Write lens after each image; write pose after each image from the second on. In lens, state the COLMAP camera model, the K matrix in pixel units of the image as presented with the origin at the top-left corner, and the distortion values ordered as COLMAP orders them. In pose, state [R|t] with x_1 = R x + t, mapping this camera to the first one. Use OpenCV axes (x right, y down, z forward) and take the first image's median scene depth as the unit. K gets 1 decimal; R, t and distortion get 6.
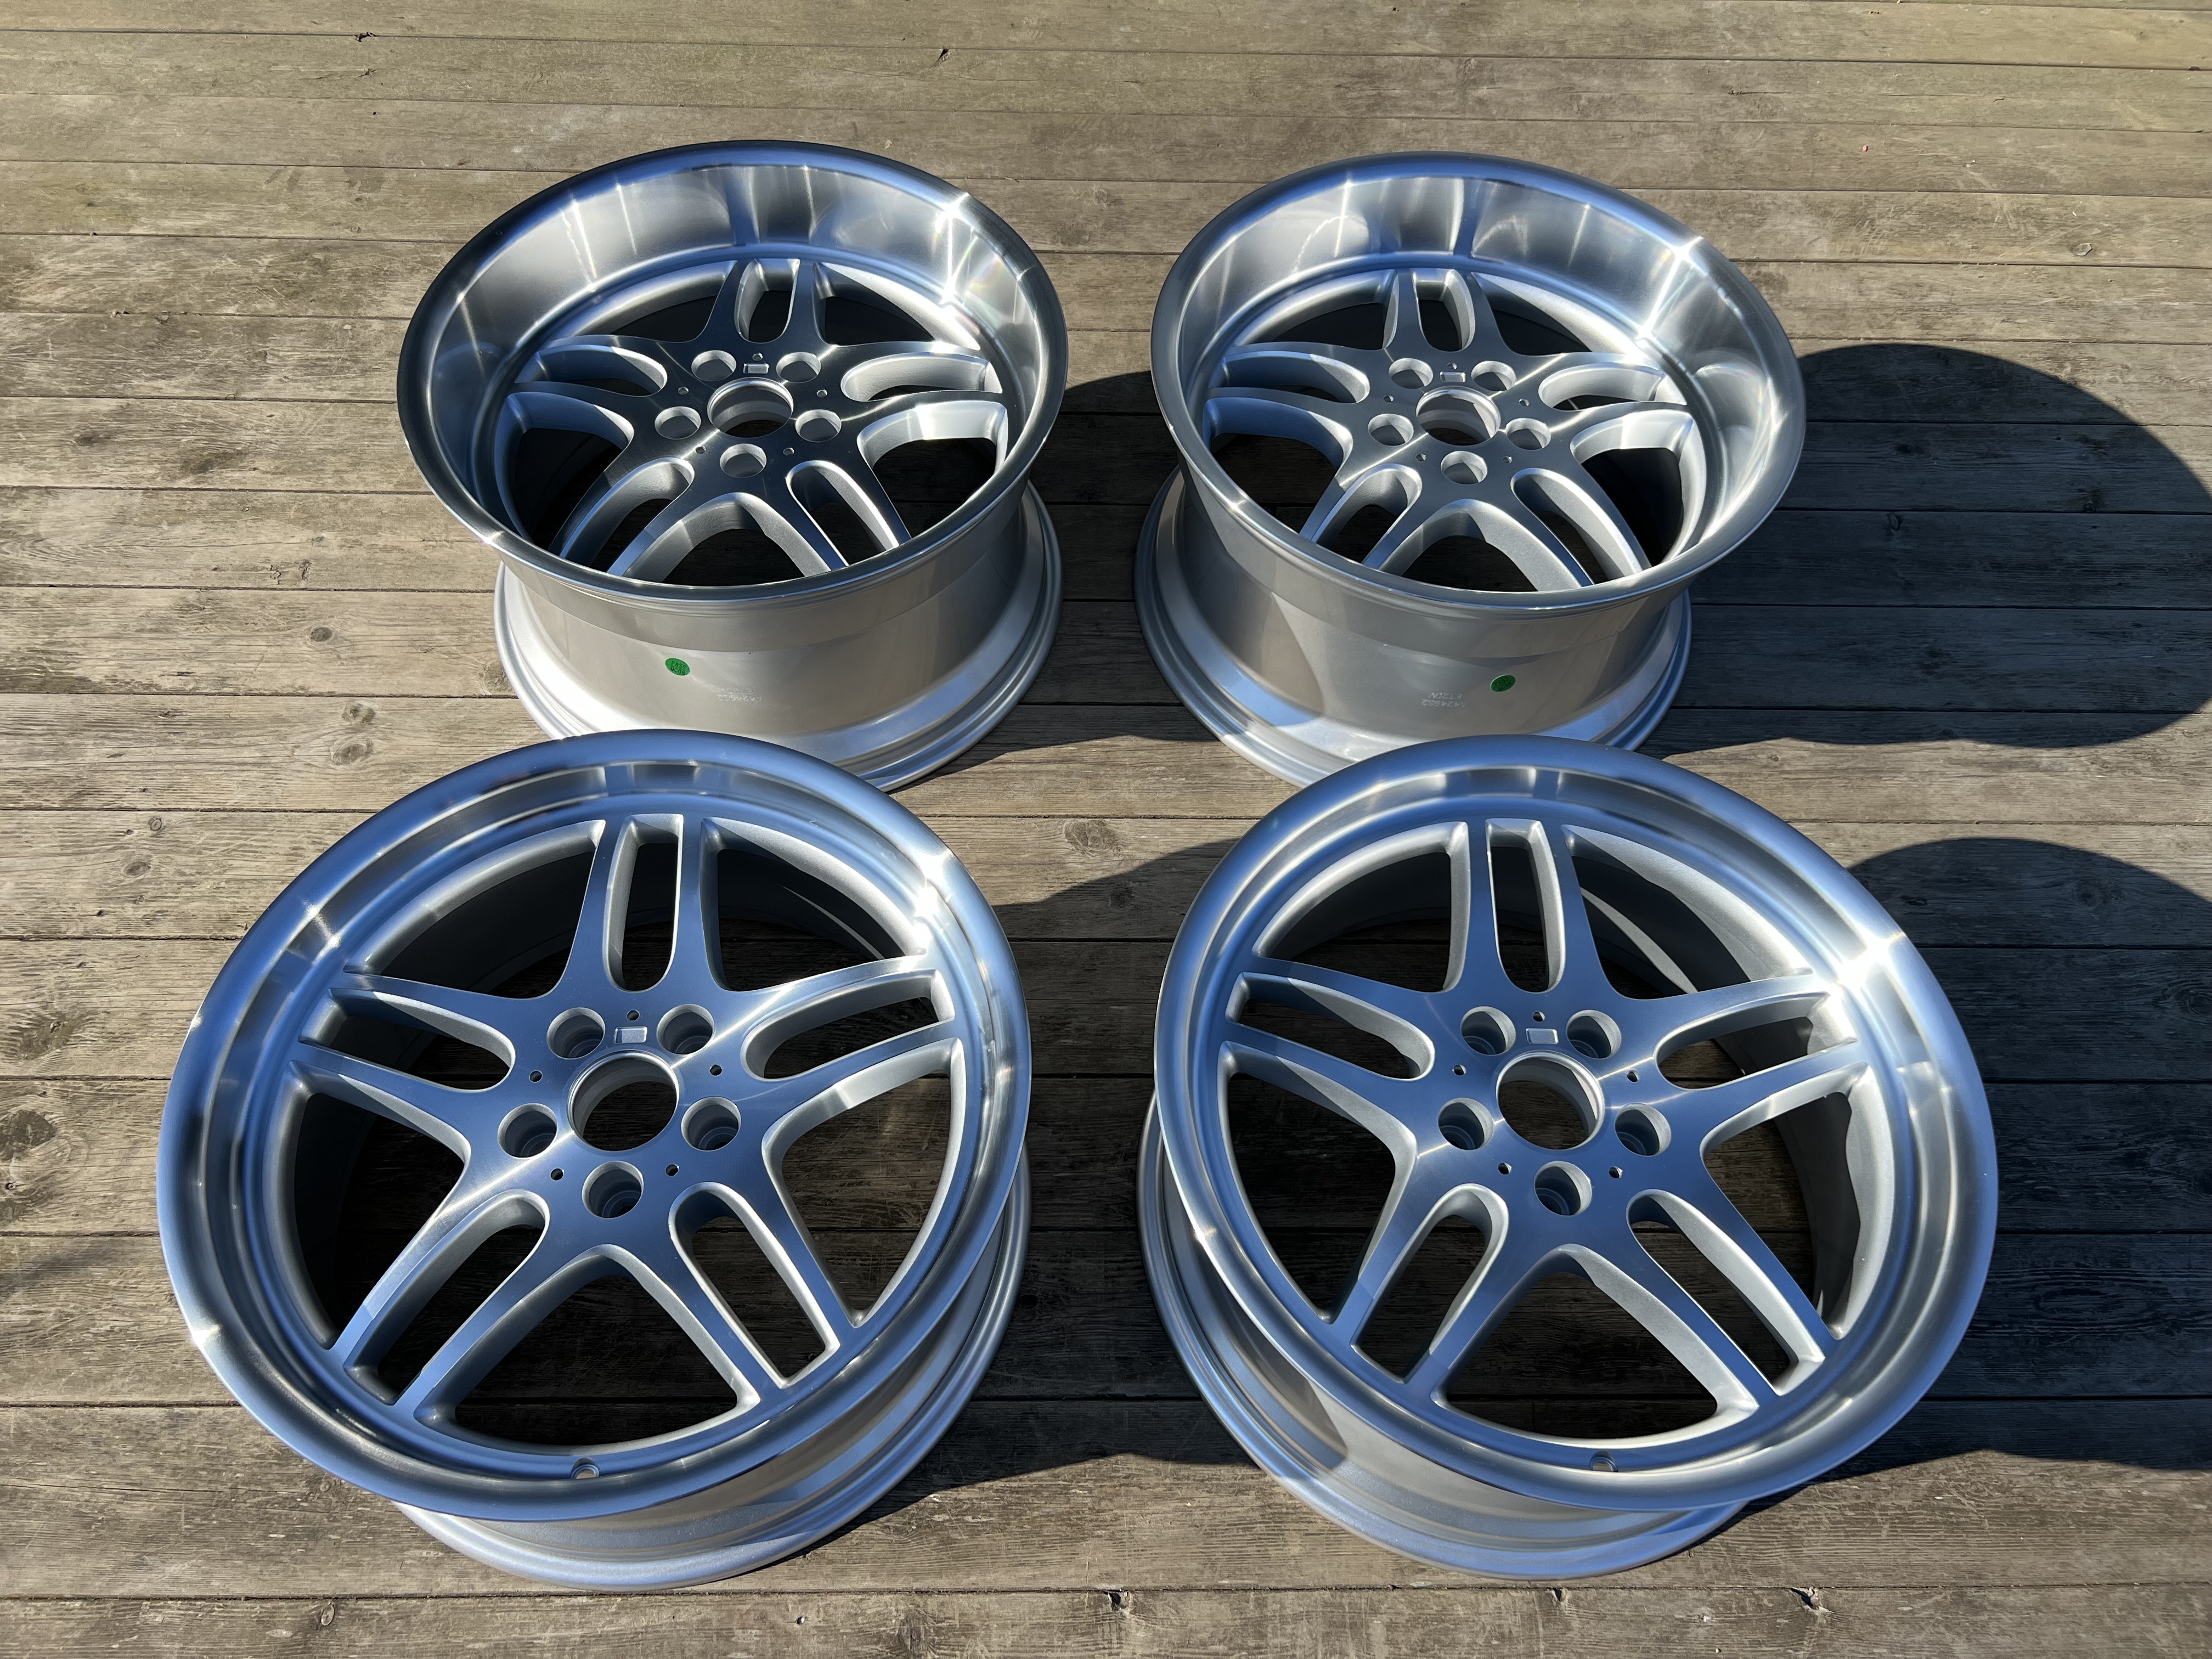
lens RADIAL K [[1676.4, 0, 1097.6], [0, 1676.4, 835.8], [0, 0, 1]] dist [0.050281, -0.062958]
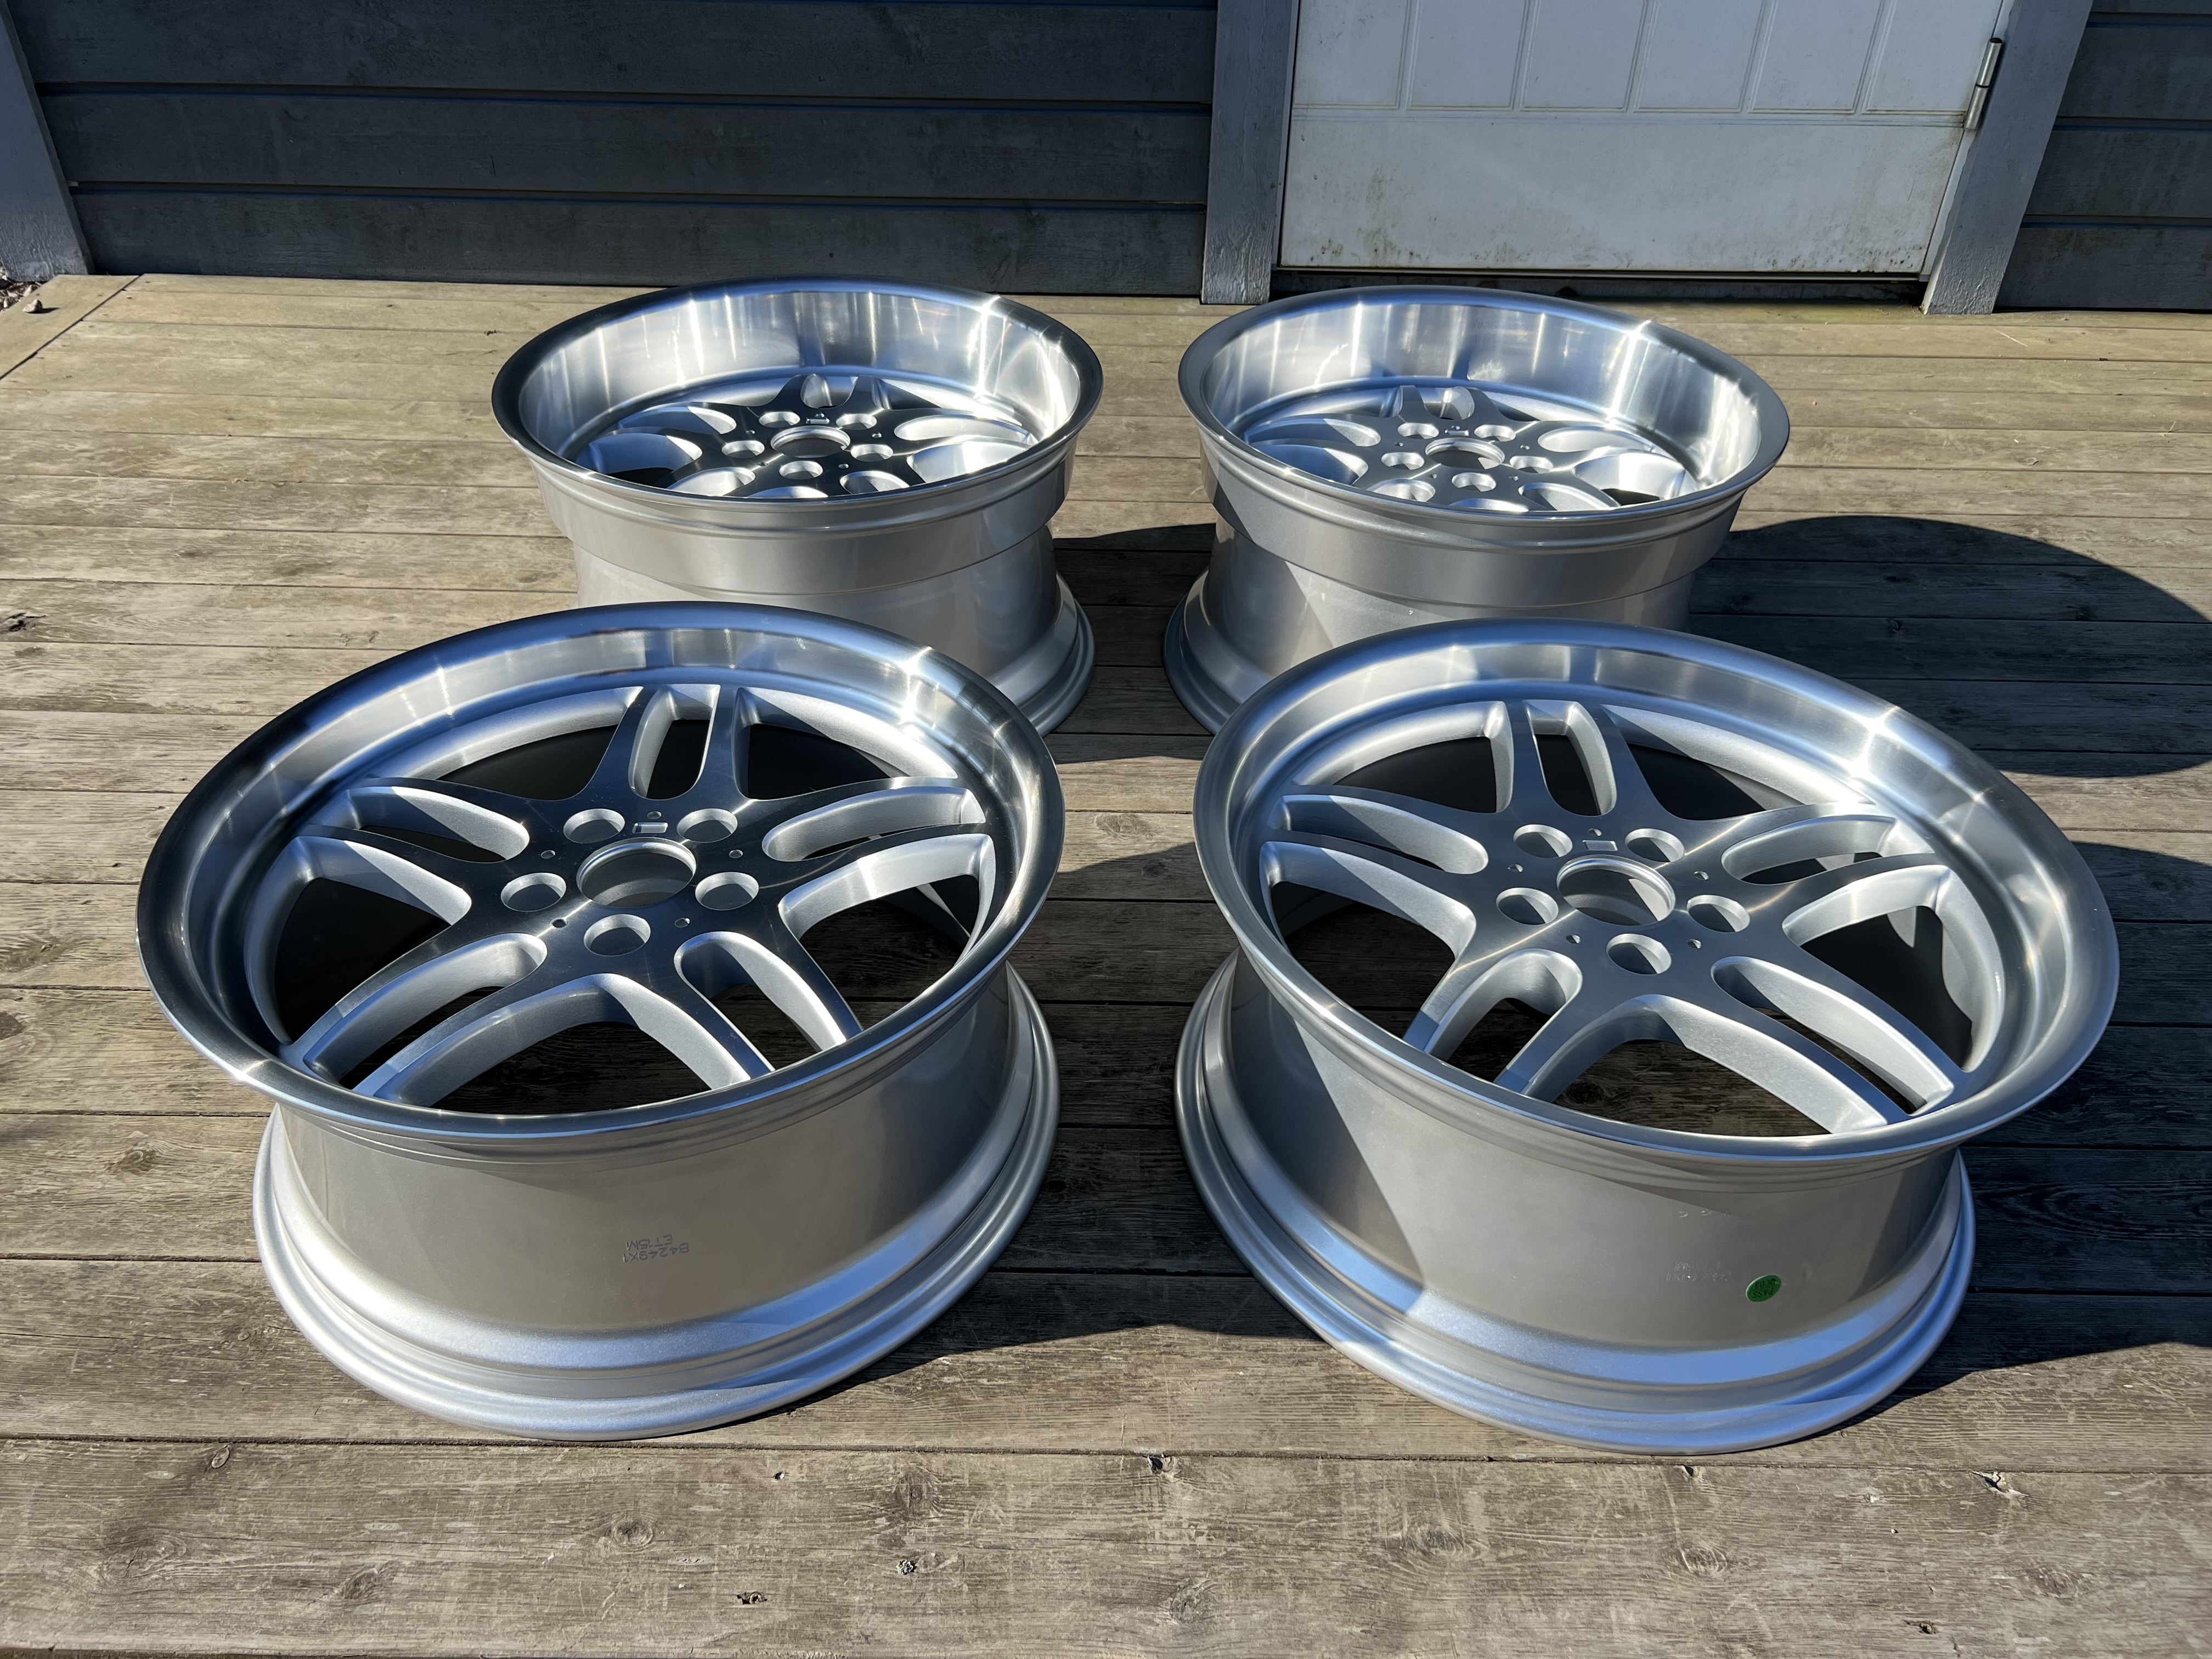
lens RADIAL K [[1676.4, 0, 1089.2], [0, 1676.4, 814.6], [0, 0, 1]] dist [0.050281, -0.062958]
pose [[0.999846, 0.001188, -0.017518, -0.007556], [-0.007621, 0.928194, -0.372019, 0.416542], [0.015818, 0.372095, 0.928060, 0.093999]]
